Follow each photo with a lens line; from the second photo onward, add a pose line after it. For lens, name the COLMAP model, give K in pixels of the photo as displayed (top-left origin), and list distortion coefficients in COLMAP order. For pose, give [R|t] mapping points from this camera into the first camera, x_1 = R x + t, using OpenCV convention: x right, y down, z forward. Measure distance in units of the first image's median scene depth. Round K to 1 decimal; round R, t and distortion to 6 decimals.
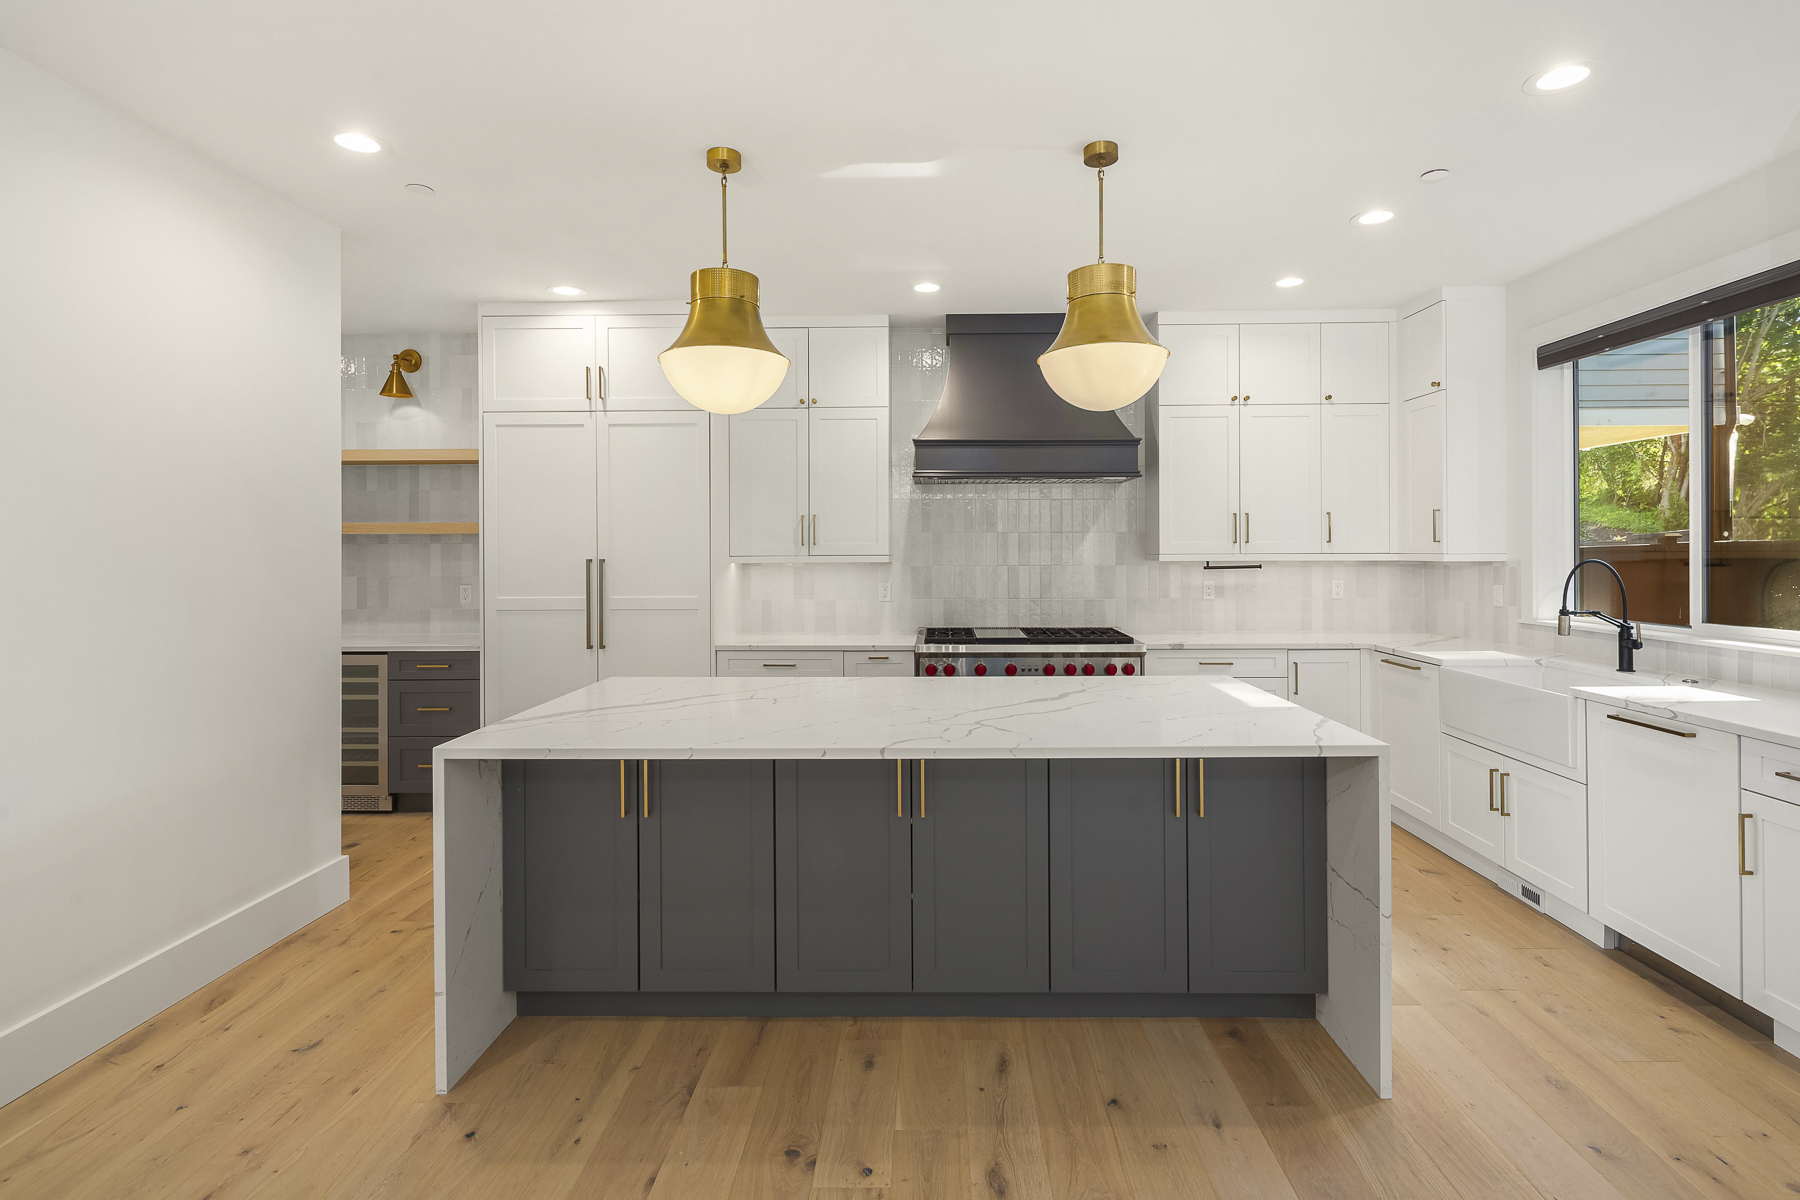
lens RADIAL K [[894.0, 0, 913.4], [0, 894.0, 555.9], [0, 0, 1]] dist [-0.000329, -0.000505]
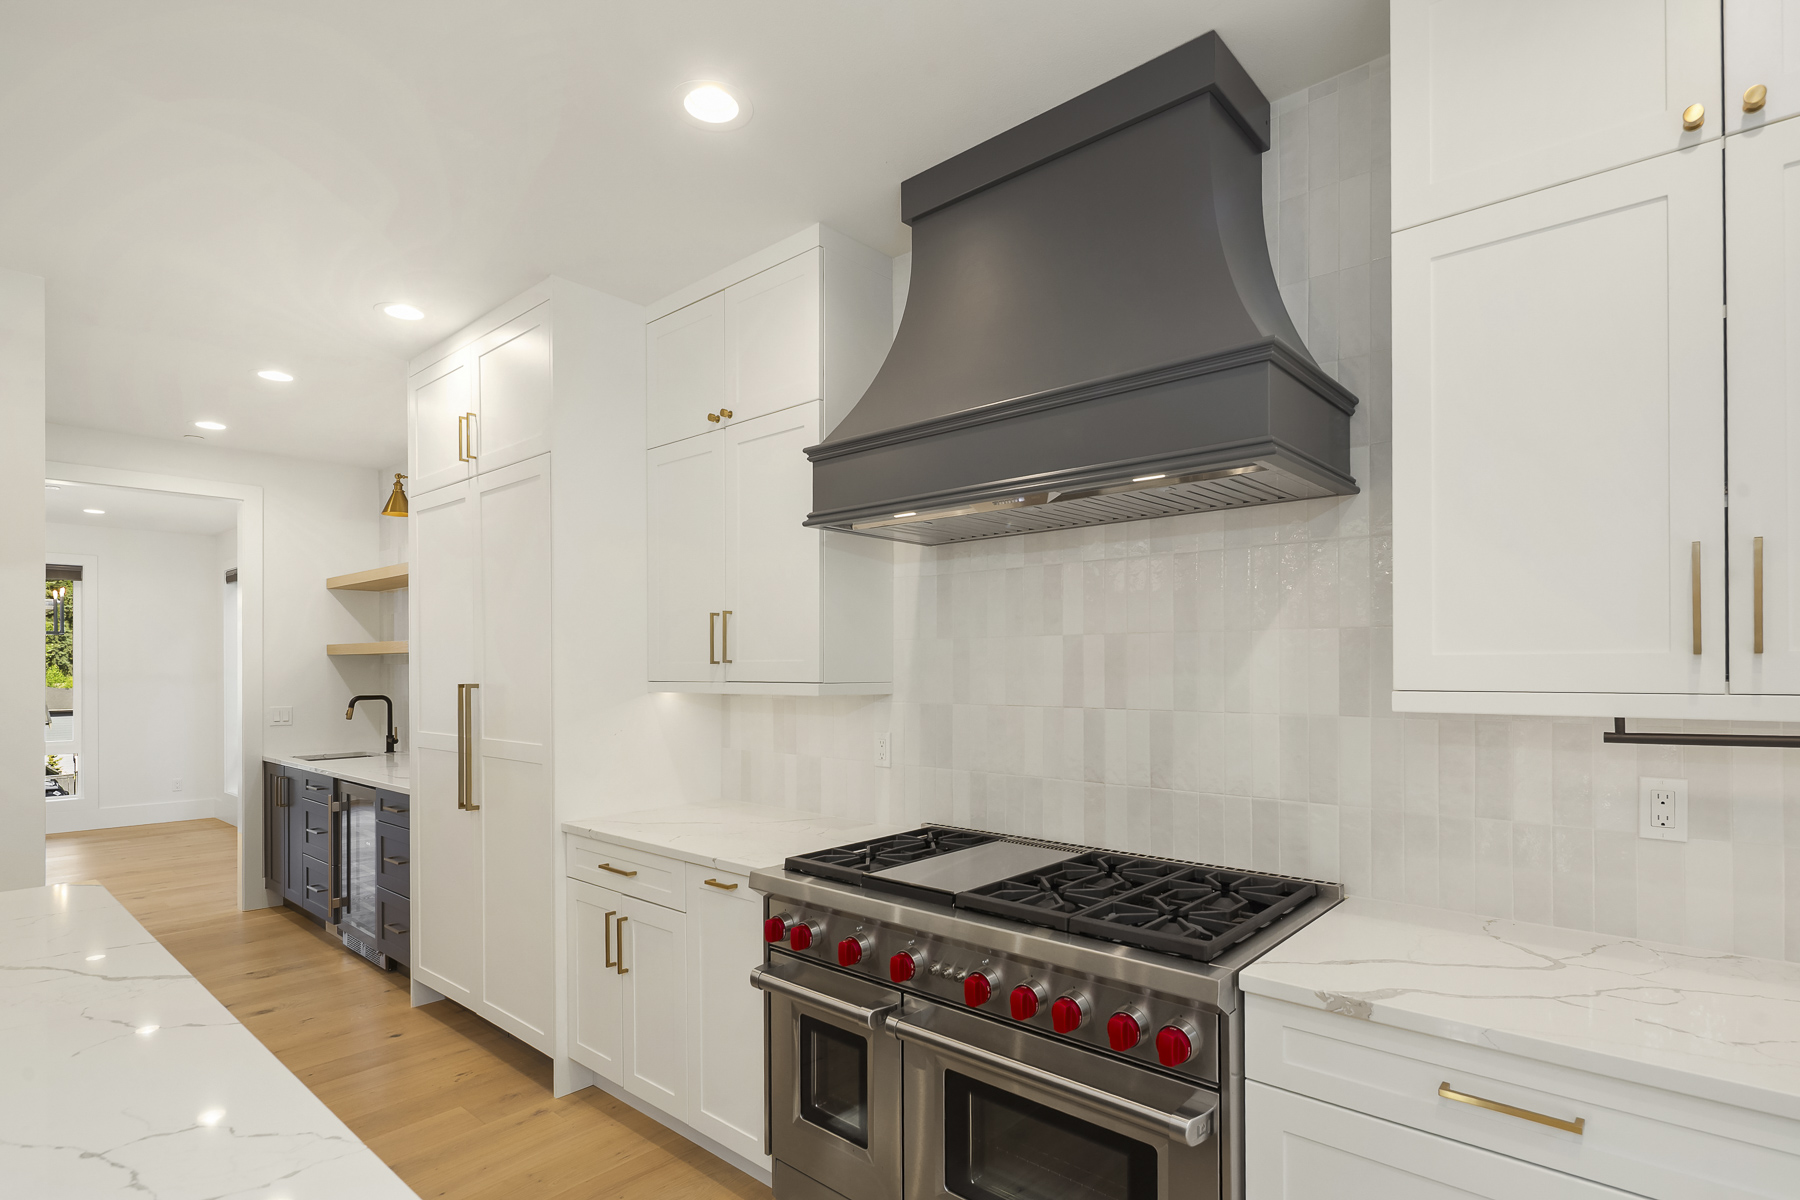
lens RADIAL K [[885.9, 0, 919.2], [0, 885.9, 668.8], [0, 0, 1]] dist [-0.002127, -0.000879]
pose [[0.770784, 0.002587, -0.637092, 0.369406], [-0.005137, 0.999984, -0.002155, -0.008484], [0.637076, 0.004934, 0.770785, 0.683926]]
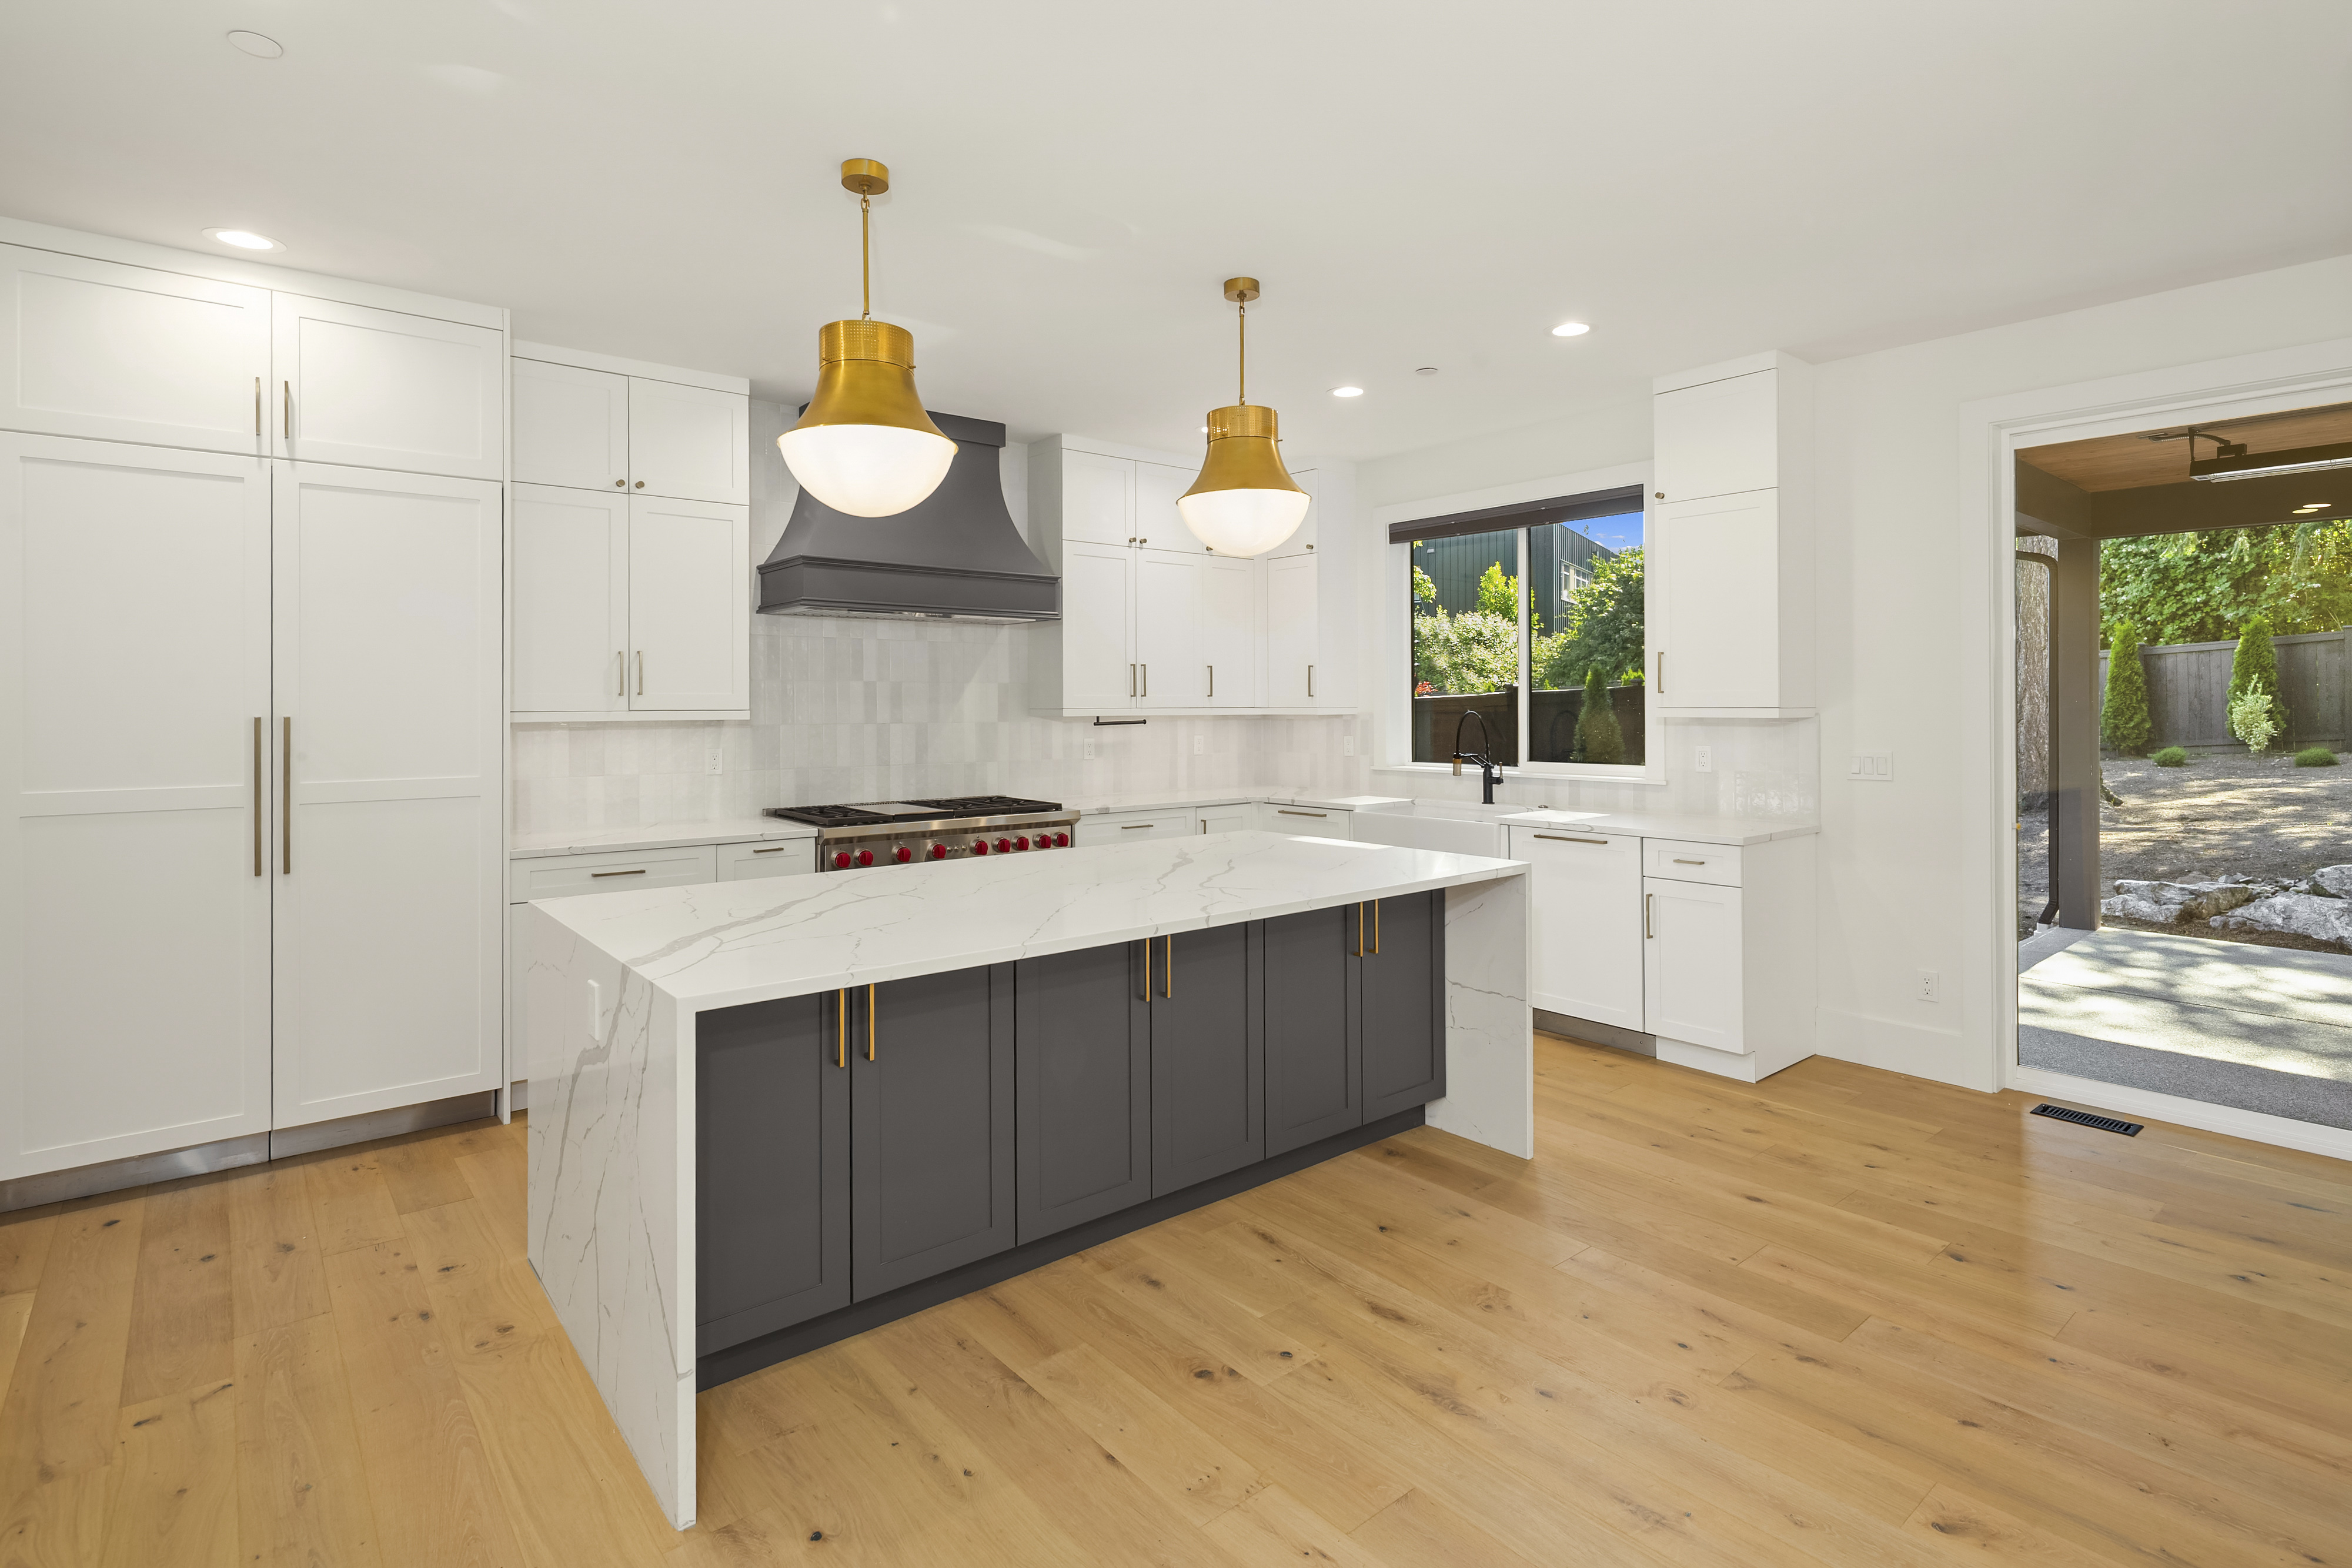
lens RADIAL K [[1164.1, 0, 1198.3], [0, 1164.1, 700.9], [0, 0, 1]] dist [0.005669, -0.000140]
pose [[0.753003, 0.004849, 0.658000, -0.400892], [0.004746, 0.999907, -0.012800, 0.006287], [-0.658000, 0.012761, 0.752910, 0.053750]]
